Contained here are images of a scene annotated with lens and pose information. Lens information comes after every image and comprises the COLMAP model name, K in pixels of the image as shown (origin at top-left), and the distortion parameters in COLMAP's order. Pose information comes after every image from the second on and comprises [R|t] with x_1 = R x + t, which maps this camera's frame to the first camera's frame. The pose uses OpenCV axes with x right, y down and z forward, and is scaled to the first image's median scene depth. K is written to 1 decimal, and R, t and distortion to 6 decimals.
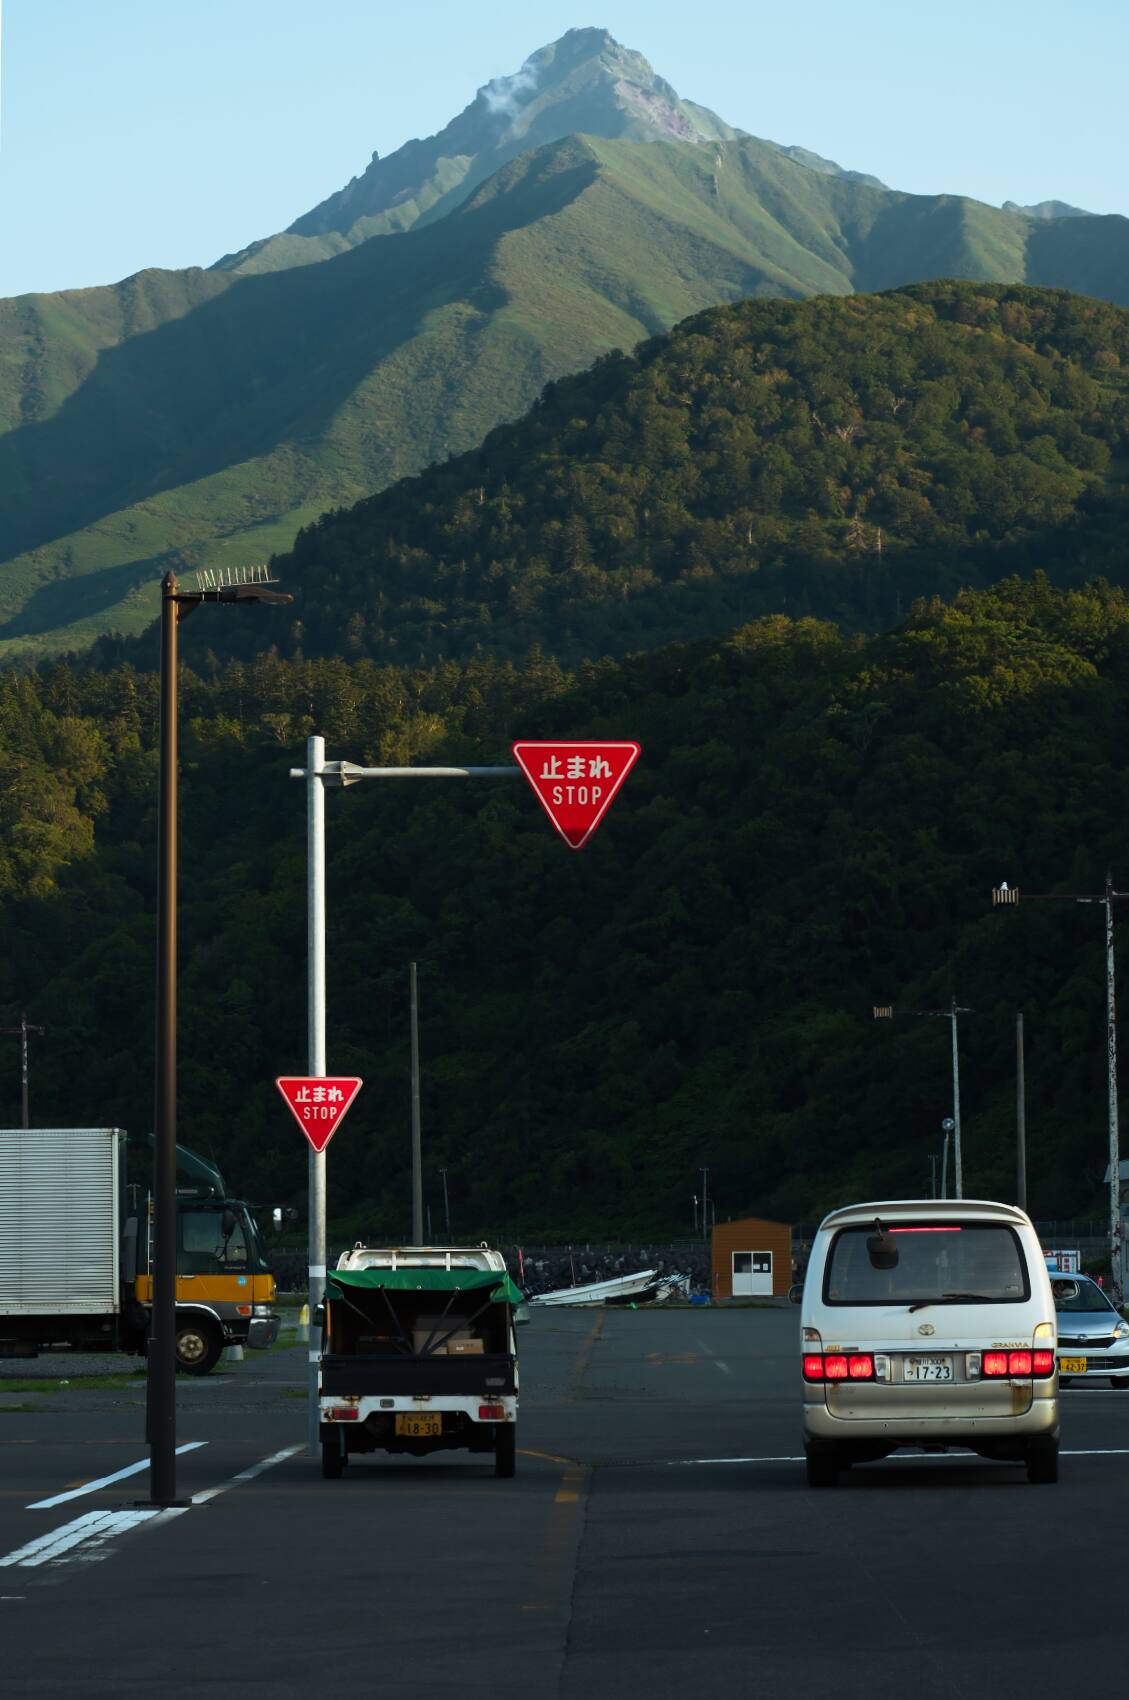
lens RADIAL K [[5128.3, 0, 561.5], [0, 5128.3, 849.9], [0, 0, 1]] dist [-0.142219, 0.000000]
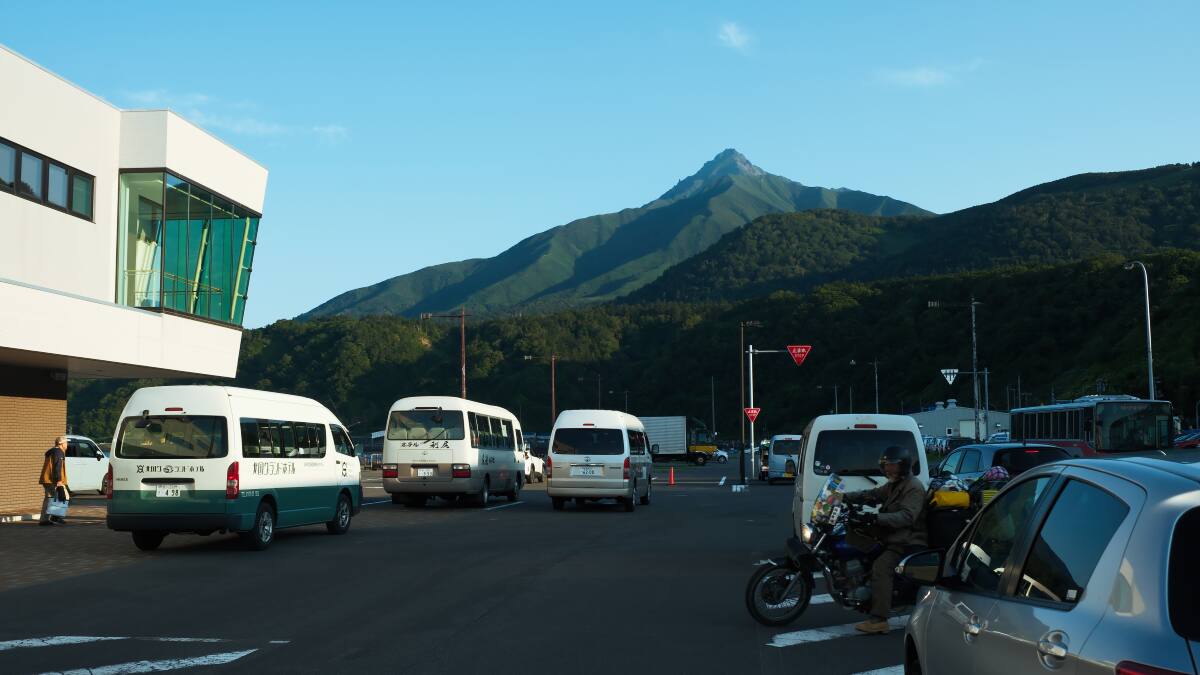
lens RADIAL K [[1224.8, 0, 605.4], [0, 1224.8, 342.2], [0, 0, 1]] dist [-0.088586, 0.000000]
pose [[0.995185, -0.010277, -0.097472, -0.001663], [0.009998, 0.999944, -0.003343, -0.000501], [0.097501, 0.002352, 0.995233, -0.006620]]
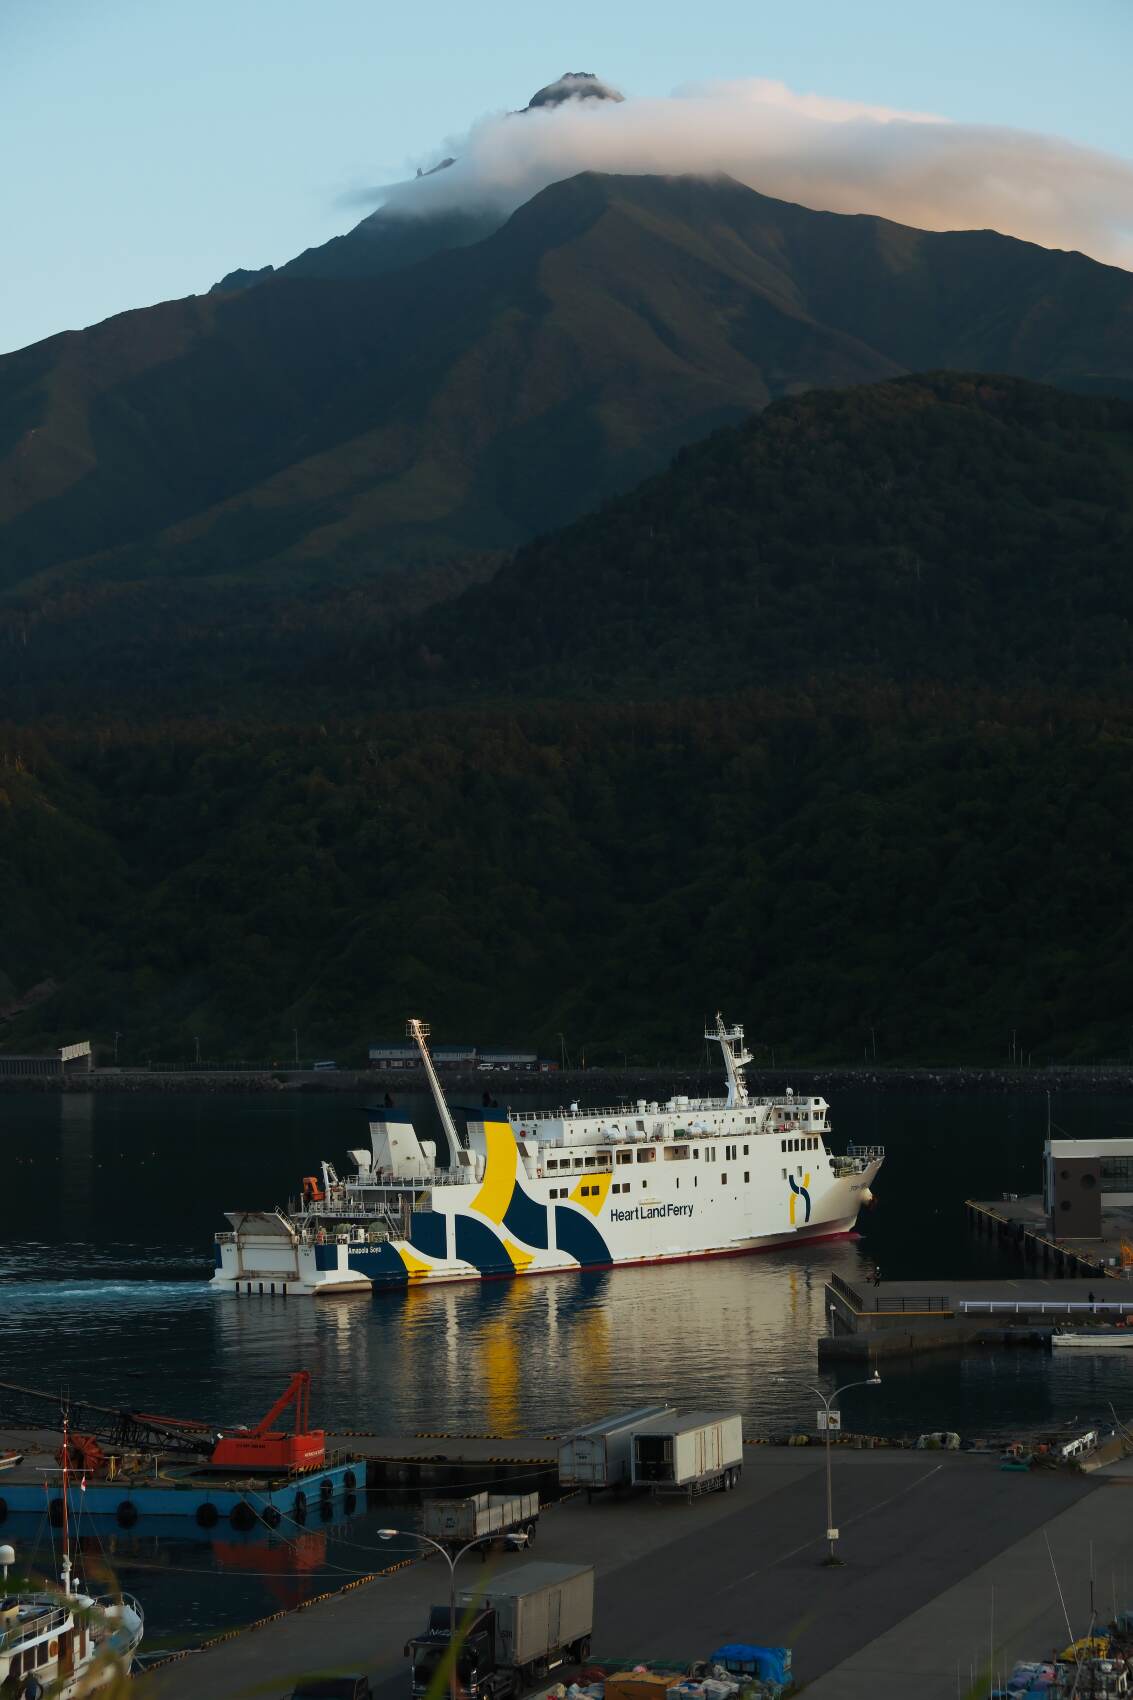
lens RADIAL K [[4094.3, 0, 573.5], [0, 4094.3, 849.7], [0, 0, 1]] dist [-0.020398, 0.000000]
pose [[0.999749, -0.010356, 0.019857, -0.061075], [0.009421, 0.998867, 0.046655, -0.029902], [-0.020317, -0.046456, 0.998714, -0.215109]]
